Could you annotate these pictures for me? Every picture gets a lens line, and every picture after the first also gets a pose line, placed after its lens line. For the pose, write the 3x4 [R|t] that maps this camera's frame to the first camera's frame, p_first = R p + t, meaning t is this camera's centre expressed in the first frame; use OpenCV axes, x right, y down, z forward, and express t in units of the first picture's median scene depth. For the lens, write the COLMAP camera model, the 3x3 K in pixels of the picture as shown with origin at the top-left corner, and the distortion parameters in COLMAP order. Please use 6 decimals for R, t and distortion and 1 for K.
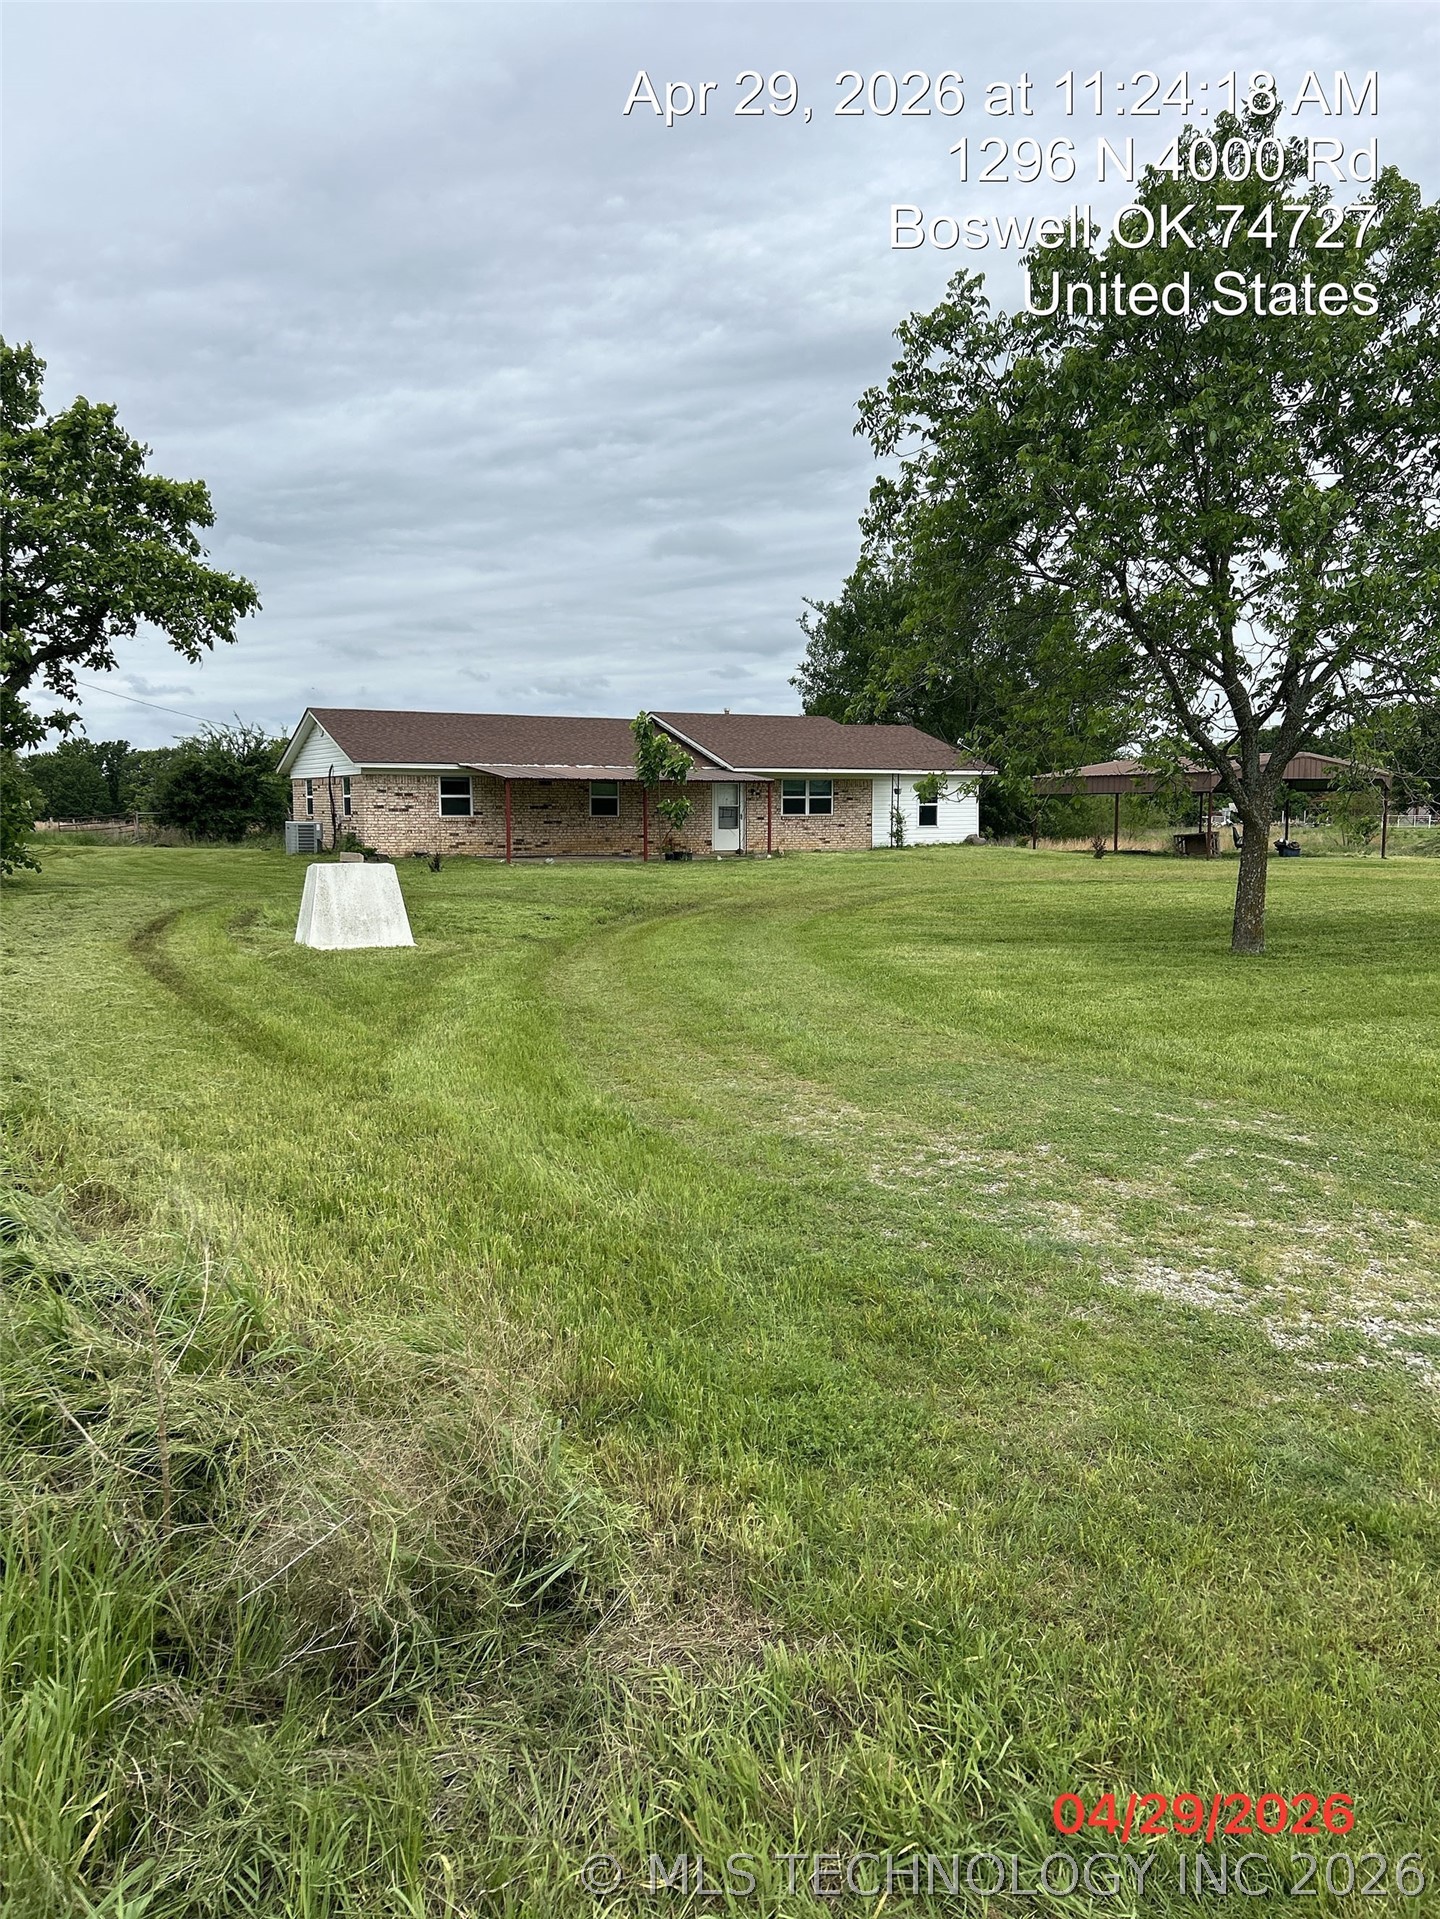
lens RADIAL K [[1436.5, 0, 711.9], [0, 1436.5, 970.5], [0, 0, 1]] dist [0.034430, -0.036692]
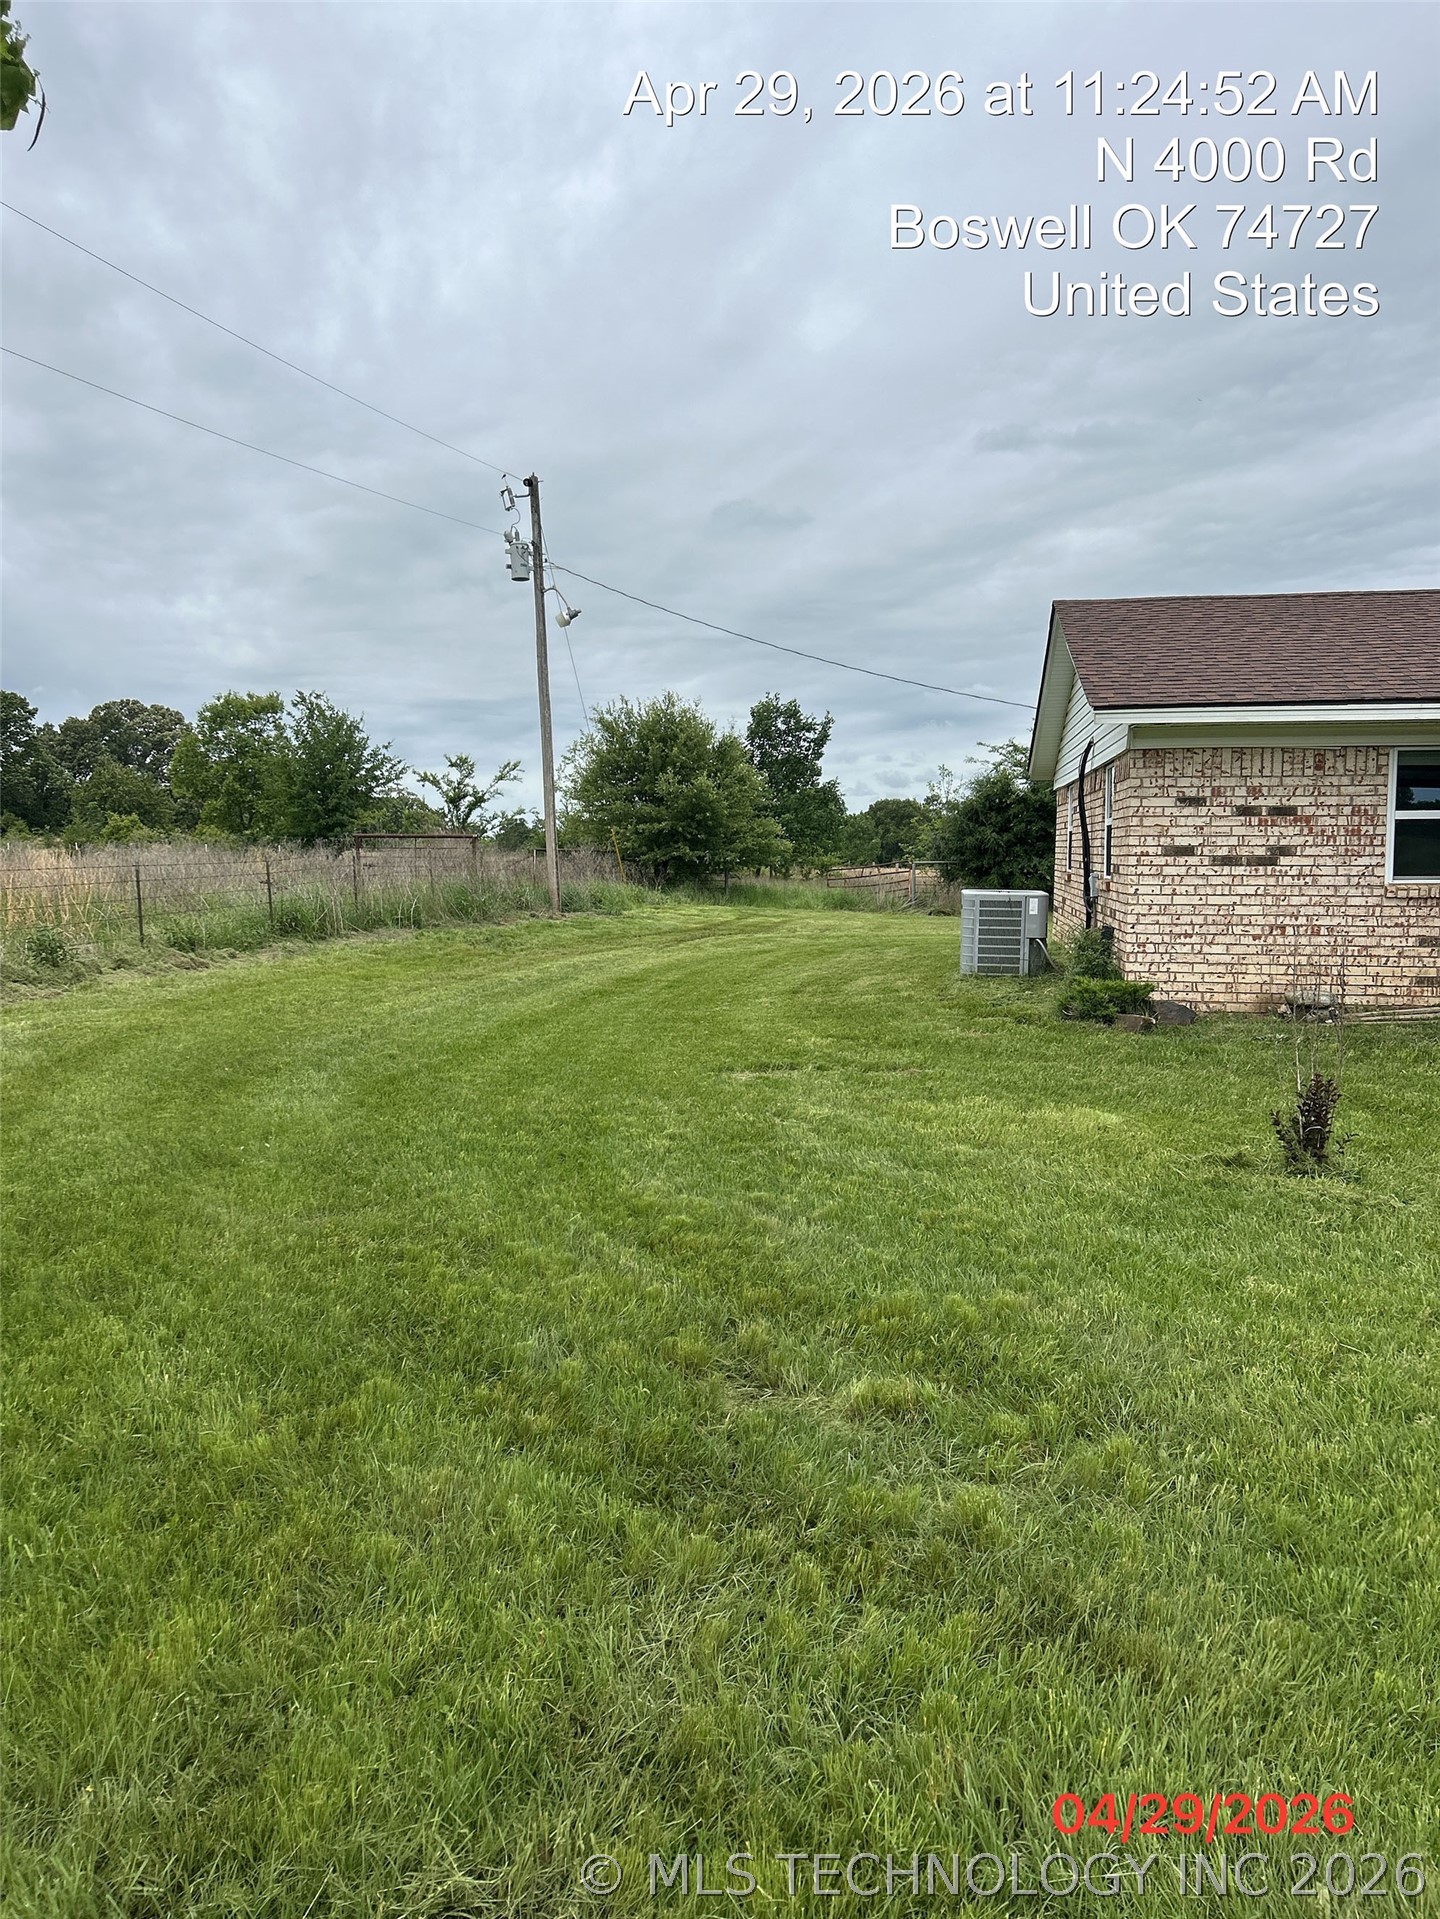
lens RADIAL K [[1436.5, 0, 711.9], [0, 1436.5, 970.5], [0, 0, 1]] dist [0.034430, -0.036692]
pose [[0.789202, 0.056058, -0.611569, -0.017405], [-0.076328, 0.997057, -0.007104, -0.011484], [0.609372, 0.052286, 0.791159, 0.102319]]
